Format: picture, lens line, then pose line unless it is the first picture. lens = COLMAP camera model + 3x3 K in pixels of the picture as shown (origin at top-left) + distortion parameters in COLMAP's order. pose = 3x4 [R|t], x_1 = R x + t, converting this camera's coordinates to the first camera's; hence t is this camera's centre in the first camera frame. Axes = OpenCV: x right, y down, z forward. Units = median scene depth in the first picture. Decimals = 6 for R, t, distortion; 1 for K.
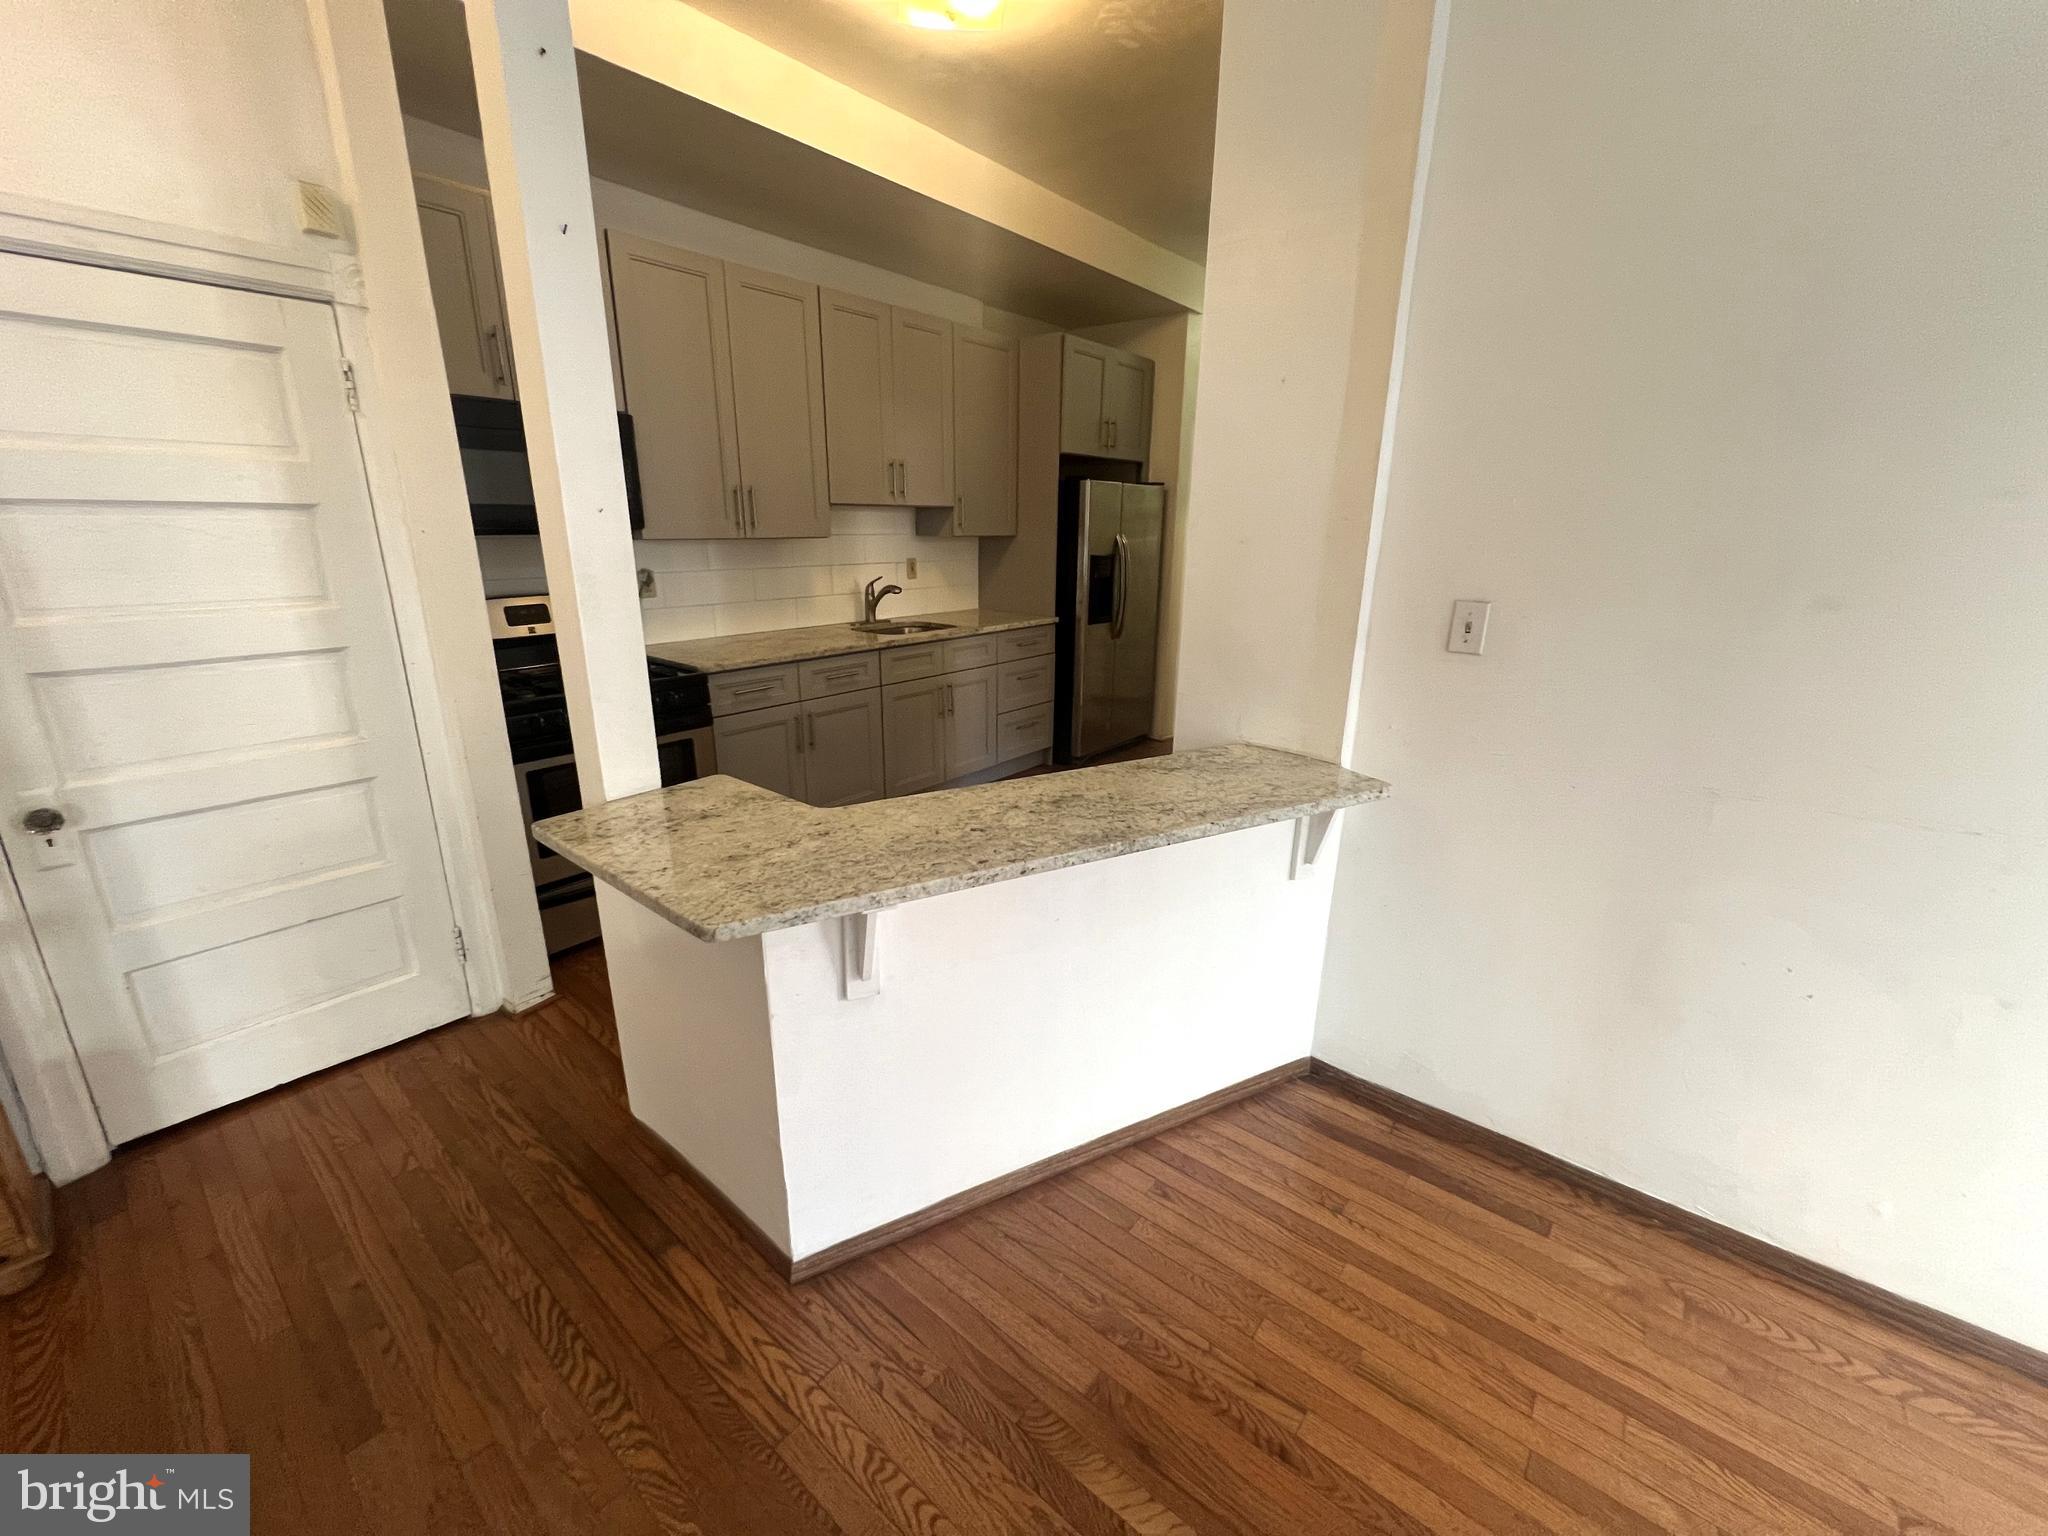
lens RADIAL K [[818.0, 0, 1025.4], [0, 818.0, 764.8], [0, 0, 1]] dist [-0.001384, 0.000088]
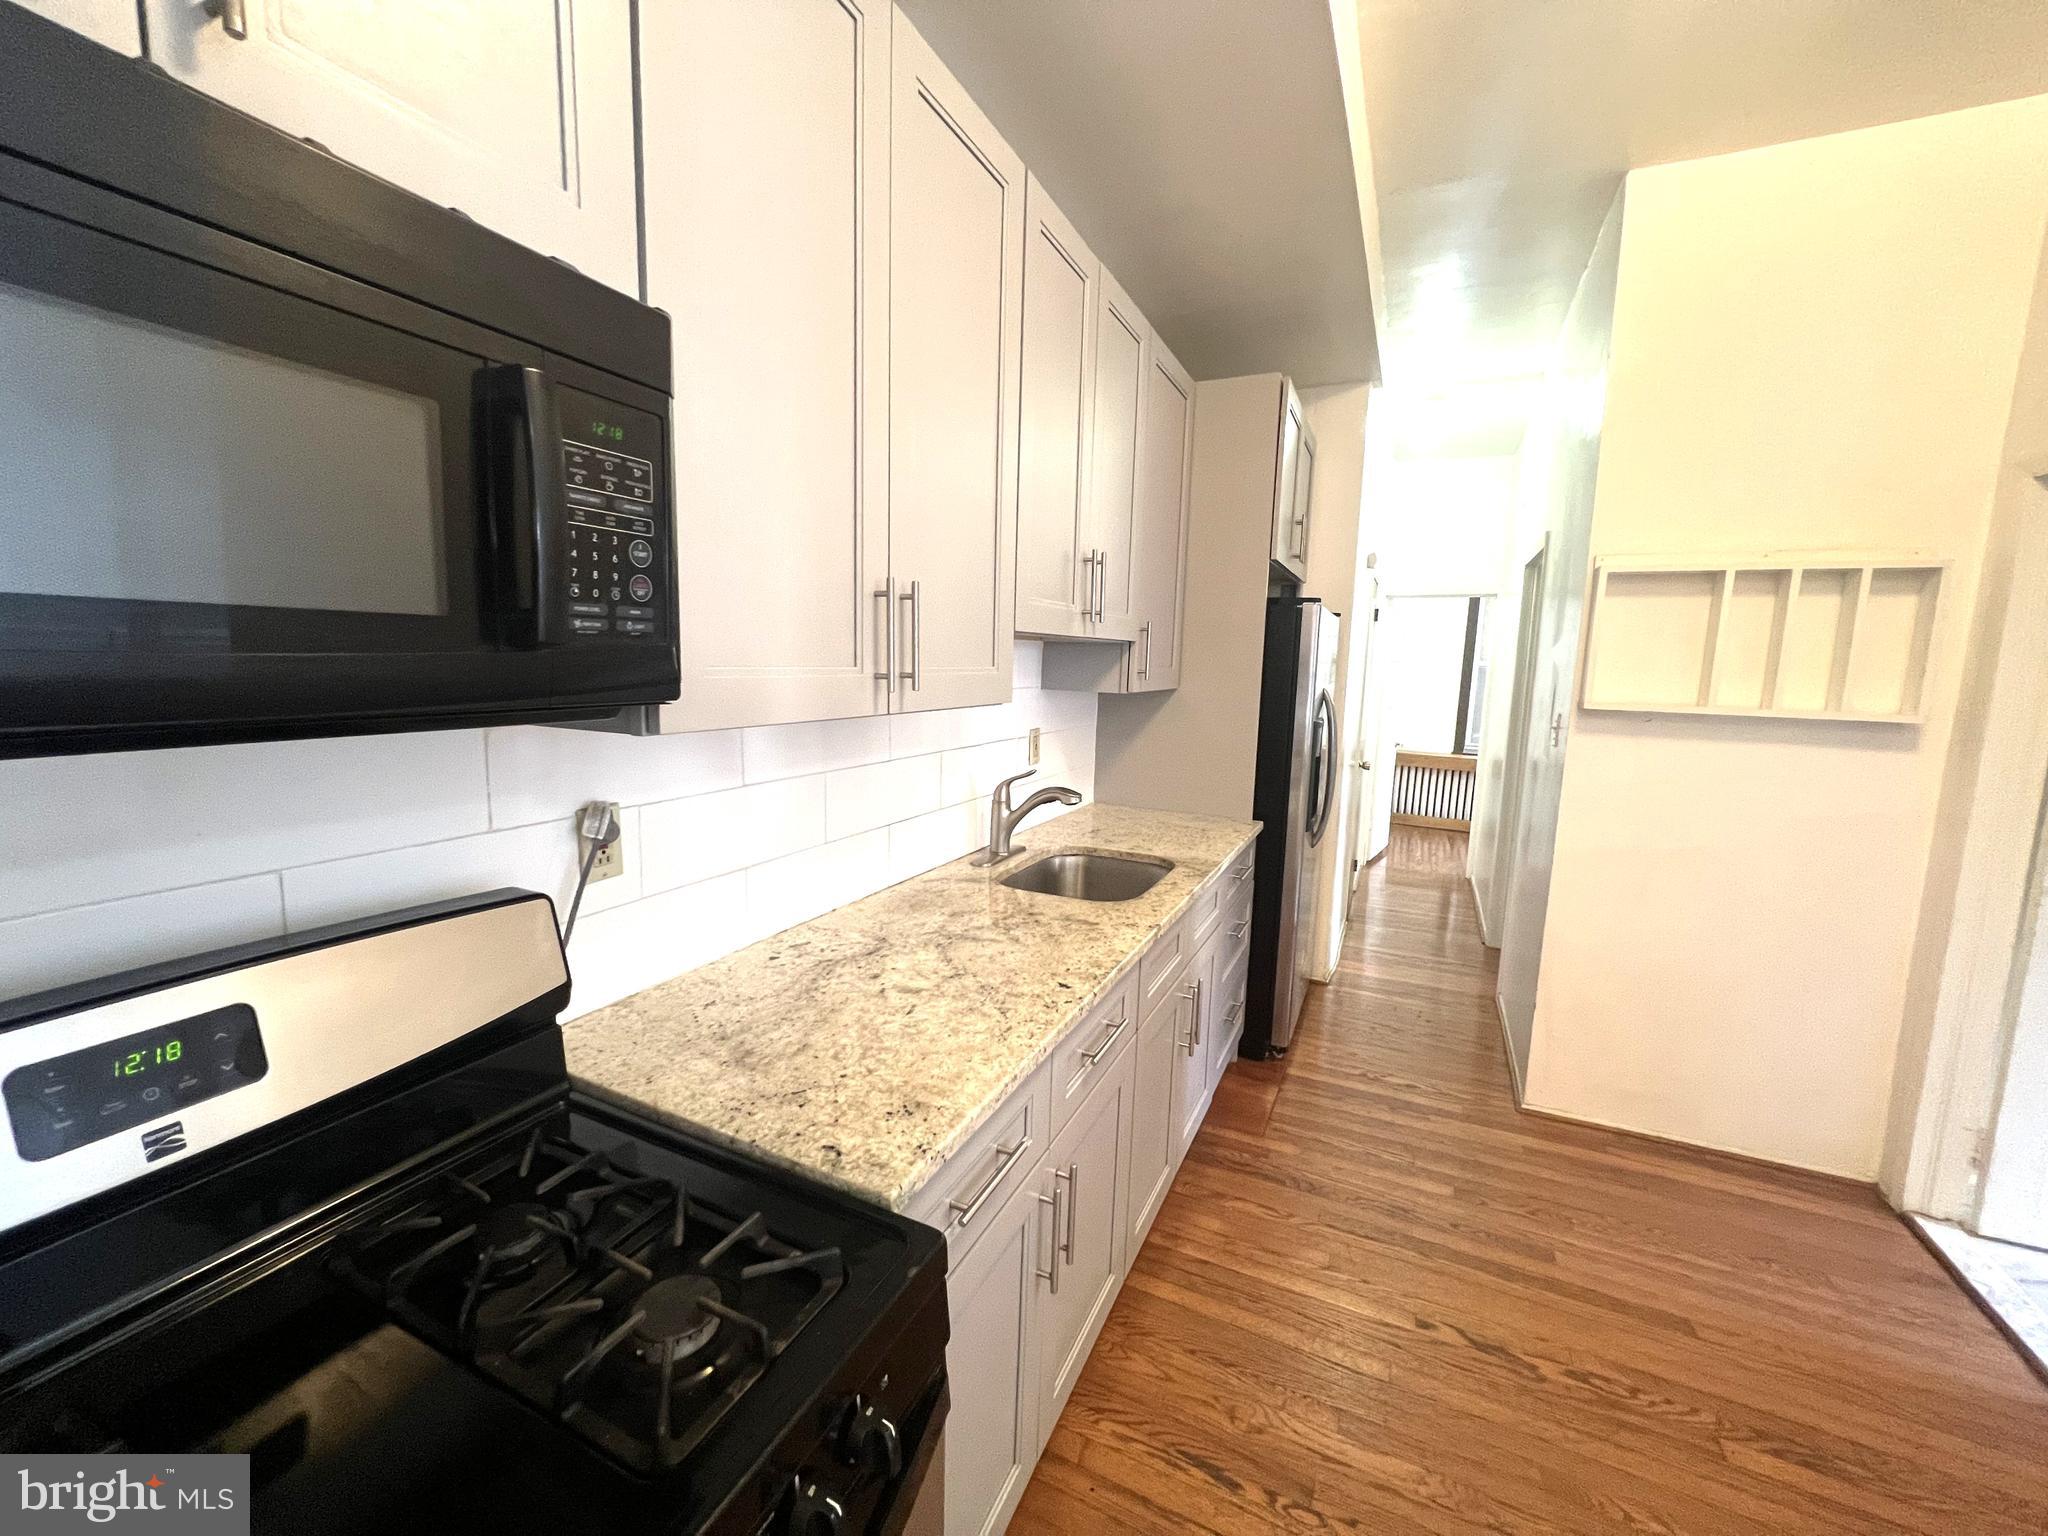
lens RADIAL K [[816.1, 0, 1018.9], [0, 816.1, 765.2], [0, 0, 1]] dist [-0.000020, -0.000756]
pose [[0.972243, -0.016260, 0.233409, -0.294509], [0.051206, 0.988186, -0.144452, -0.154798], [-0.228302, 0.152394, 0.961589, 0.493476]]
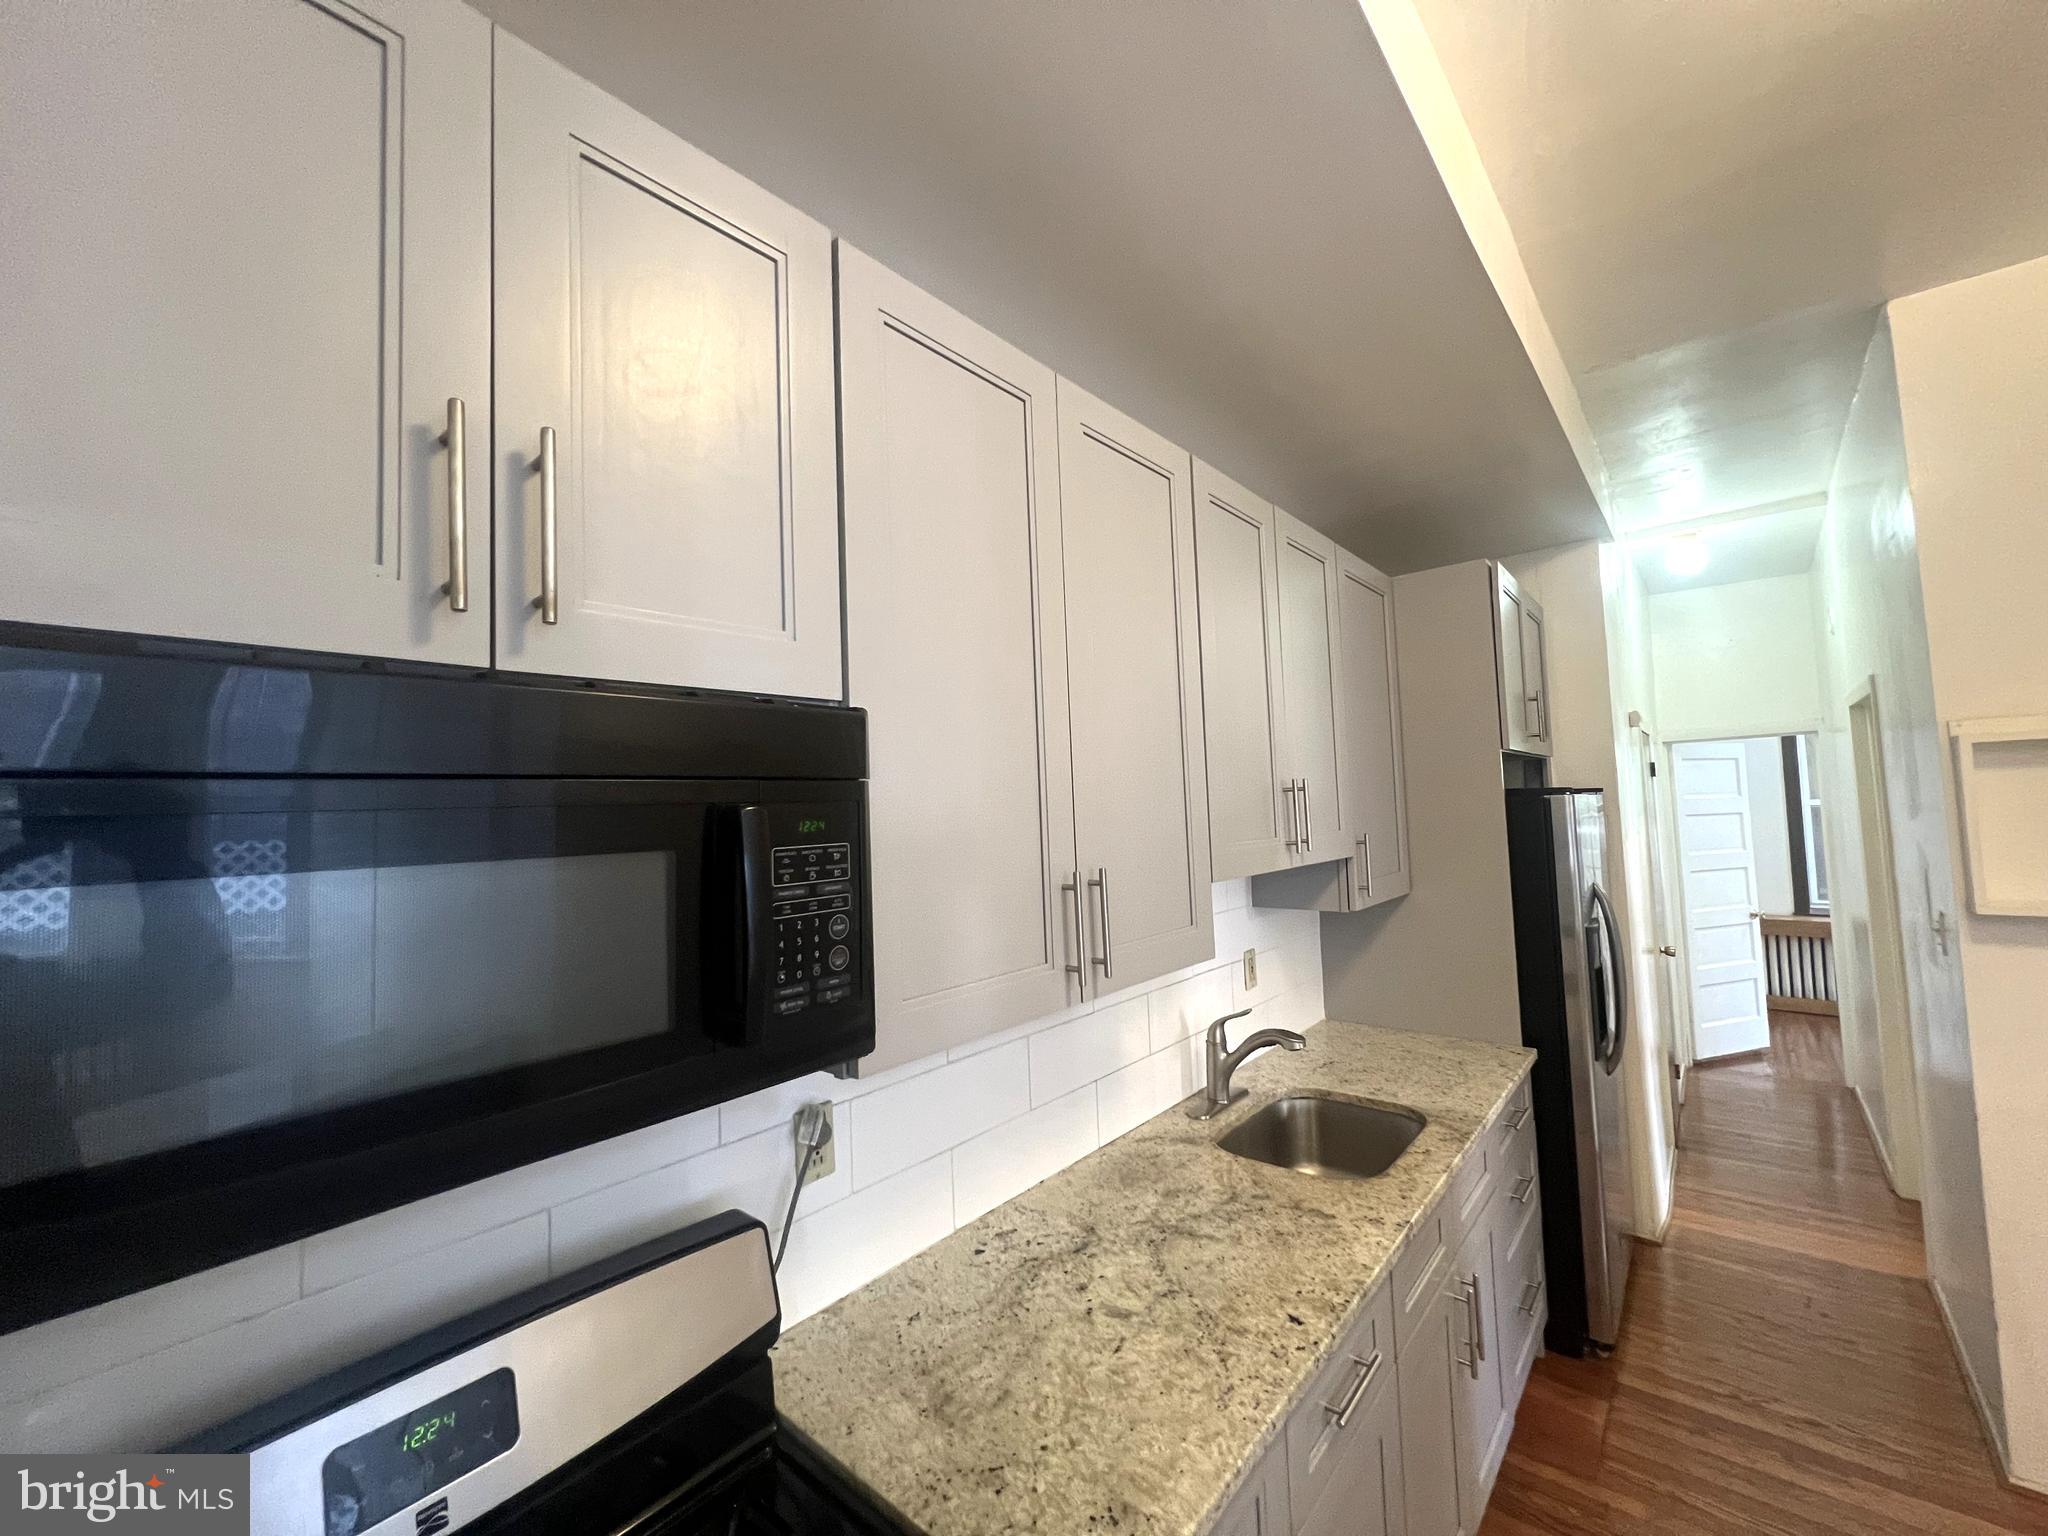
lens RADIAL K [[816.1, 0, 1018.9], [0, 816.1, 765.2], [0, 0, 1]] dist [-0.000020, -0.000756]
pose [[0.998426, -0.050285, -0.024846, -0.281977], [0.038889, 0.939847, -0.339375, -0.201126], [0.040417, 0.337875, 0.940323, 0.480670]]
